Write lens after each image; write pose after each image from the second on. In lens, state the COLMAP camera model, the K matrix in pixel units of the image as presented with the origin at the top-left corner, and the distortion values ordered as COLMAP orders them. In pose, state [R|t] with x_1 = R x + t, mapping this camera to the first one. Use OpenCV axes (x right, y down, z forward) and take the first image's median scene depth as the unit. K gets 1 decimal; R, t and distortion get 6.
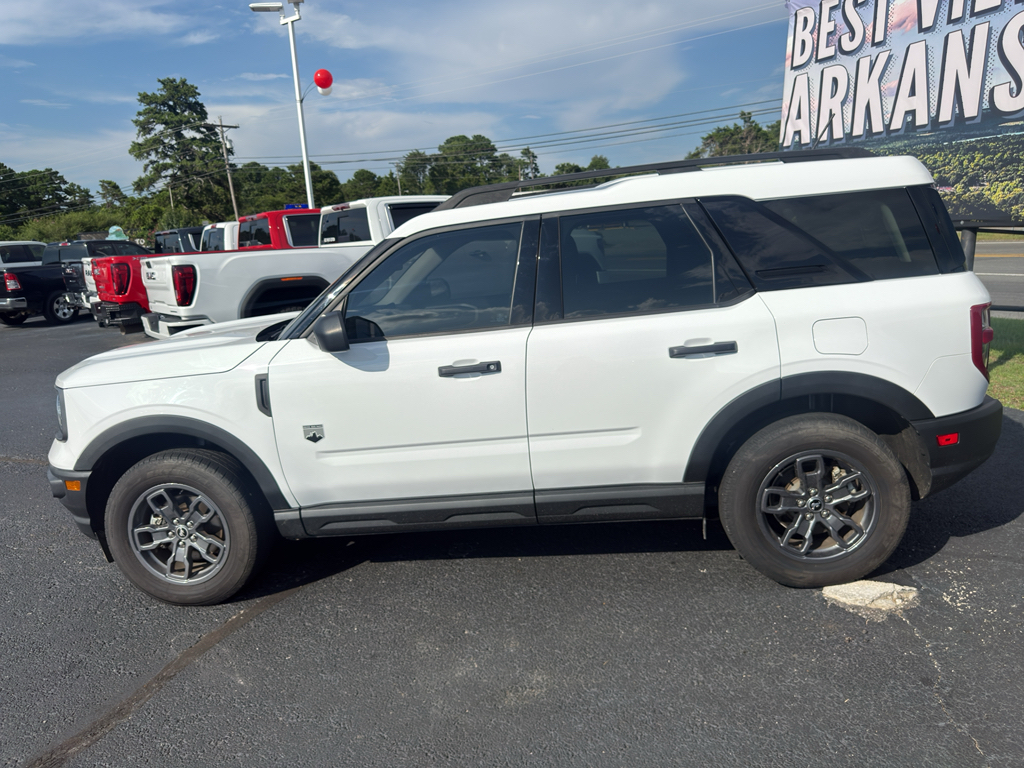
lens RADIAL K [[746.3, 0, 514.0], [0, 746.3, 372.5], [0, 0, 1]] dist [-0.004735, -0.003865]
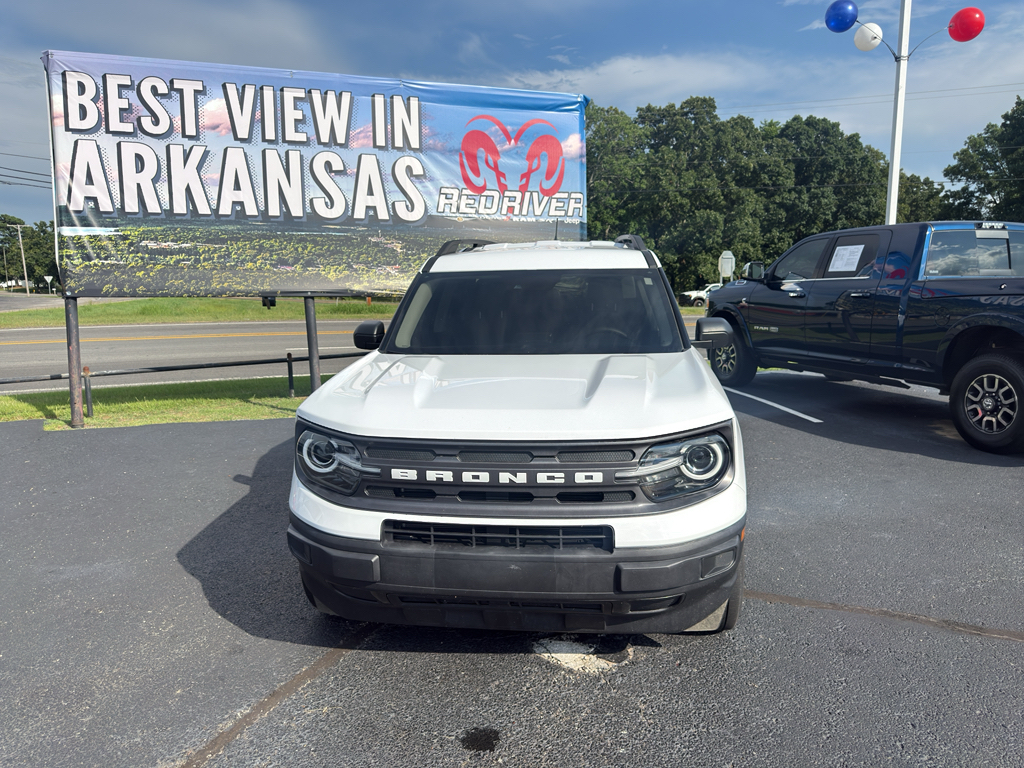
lens RADIAL K [[739.5, 0, 510.3], [0, 739.5, 396.2], [0, 0, 1]] dist [0.063466, -0.083608]
pose [[0.042055, -0.107130, 0.993355, -0.626915], [0.197296, 0.975548, 0.096857, -0.062596], [-0.979442, 0.191911, 0.062163, 0.486535]]
